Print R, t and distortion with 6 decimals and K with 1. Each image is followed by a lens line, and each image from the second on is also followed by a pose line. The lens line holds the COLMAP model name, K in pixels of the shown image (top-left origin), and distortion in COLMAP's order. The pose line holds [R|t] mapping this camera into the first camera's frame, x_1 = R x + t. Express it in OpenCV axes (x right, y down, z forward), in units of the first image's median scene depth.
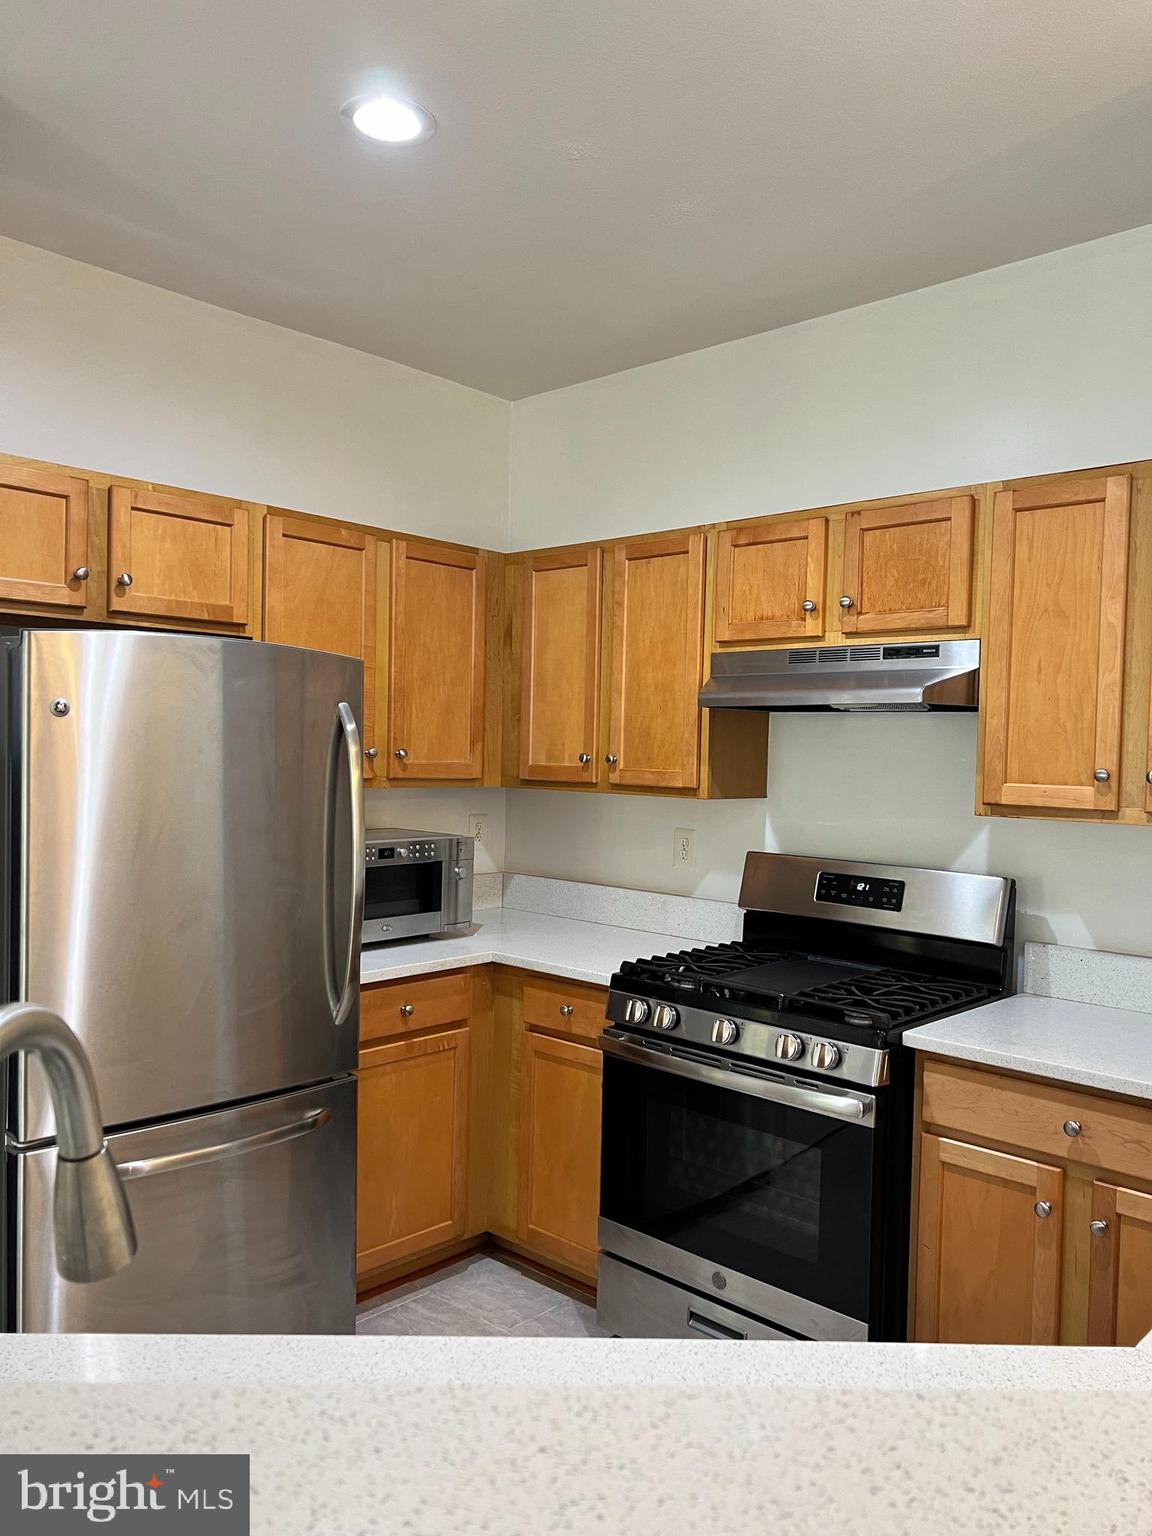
lens RADIAL K [[1148.0, 0, 576.0], [0, 1148.0, 795.4], [0, 0, 1]] dist [0.018127, -0.024402]
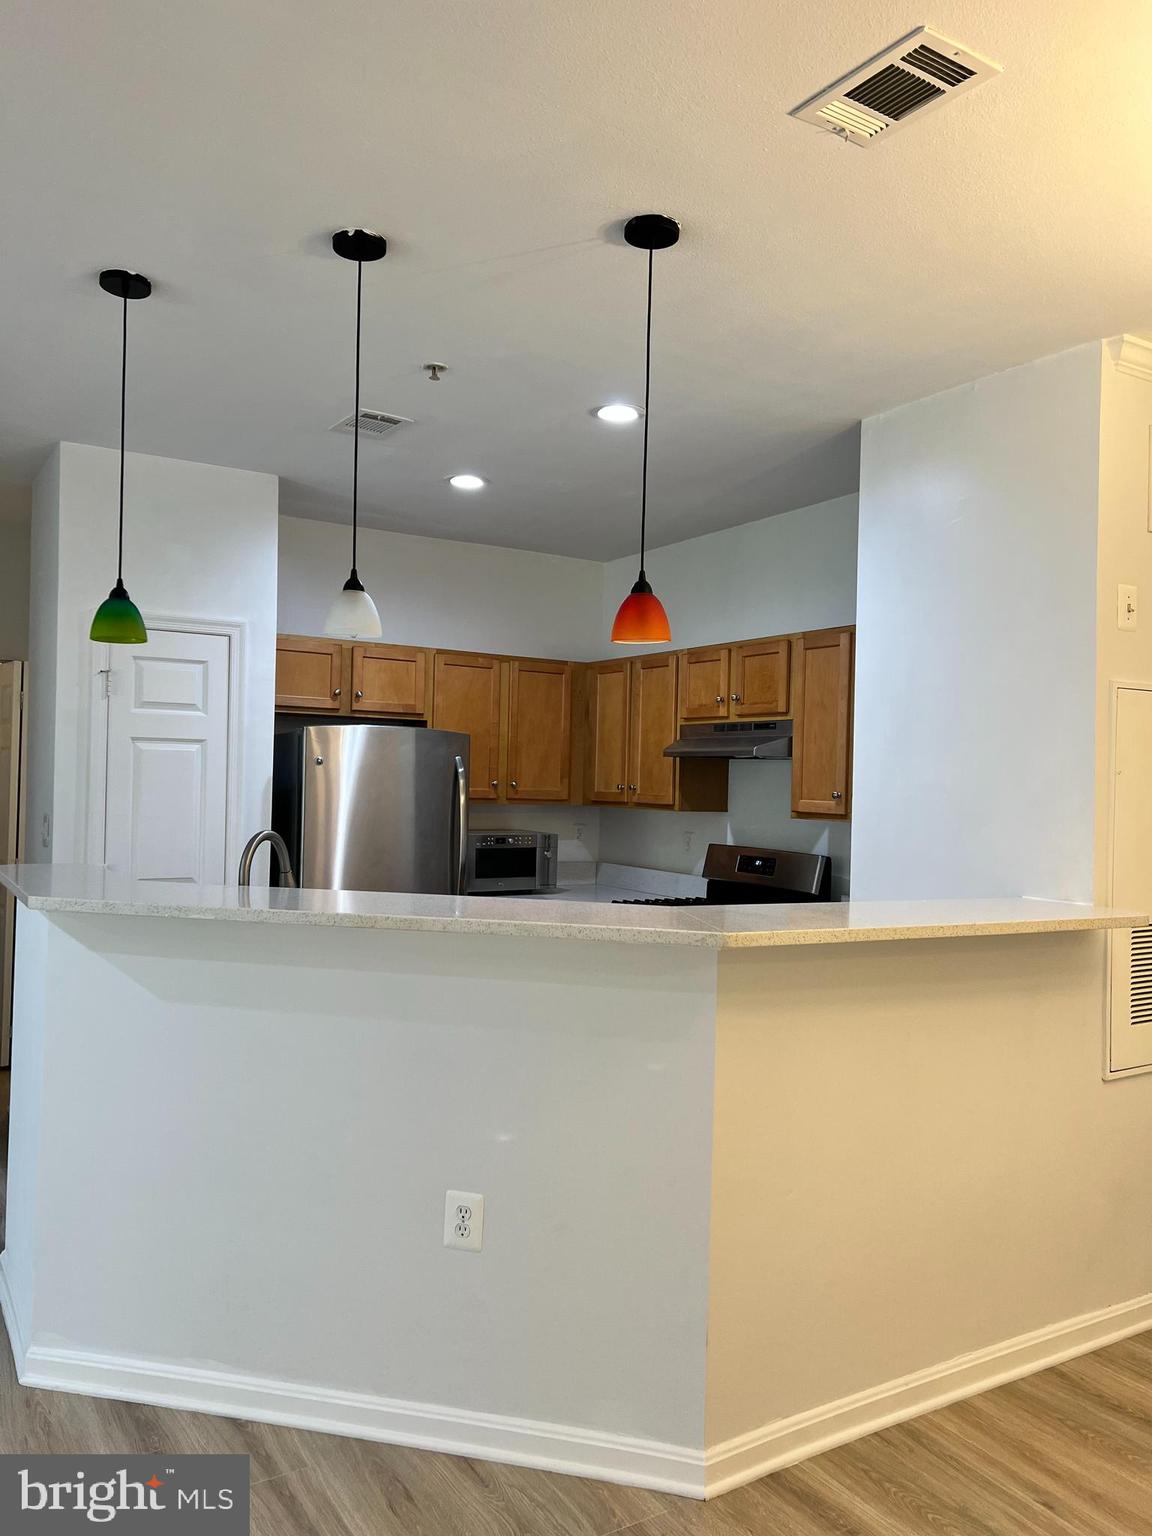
lens RADIAL K [[1148.0, 0, 561.4], [0, 1148.0, 780.6], [0, 0, 1]] dist [0.018127, -0.024402]
pose [[0.960772, -0.000083, -0.277338, 0.418102], [-0.012416, 0.998984, -0.043313, 0.033650], [0.277060, 0.045057, 0.959796, -0.670184]]
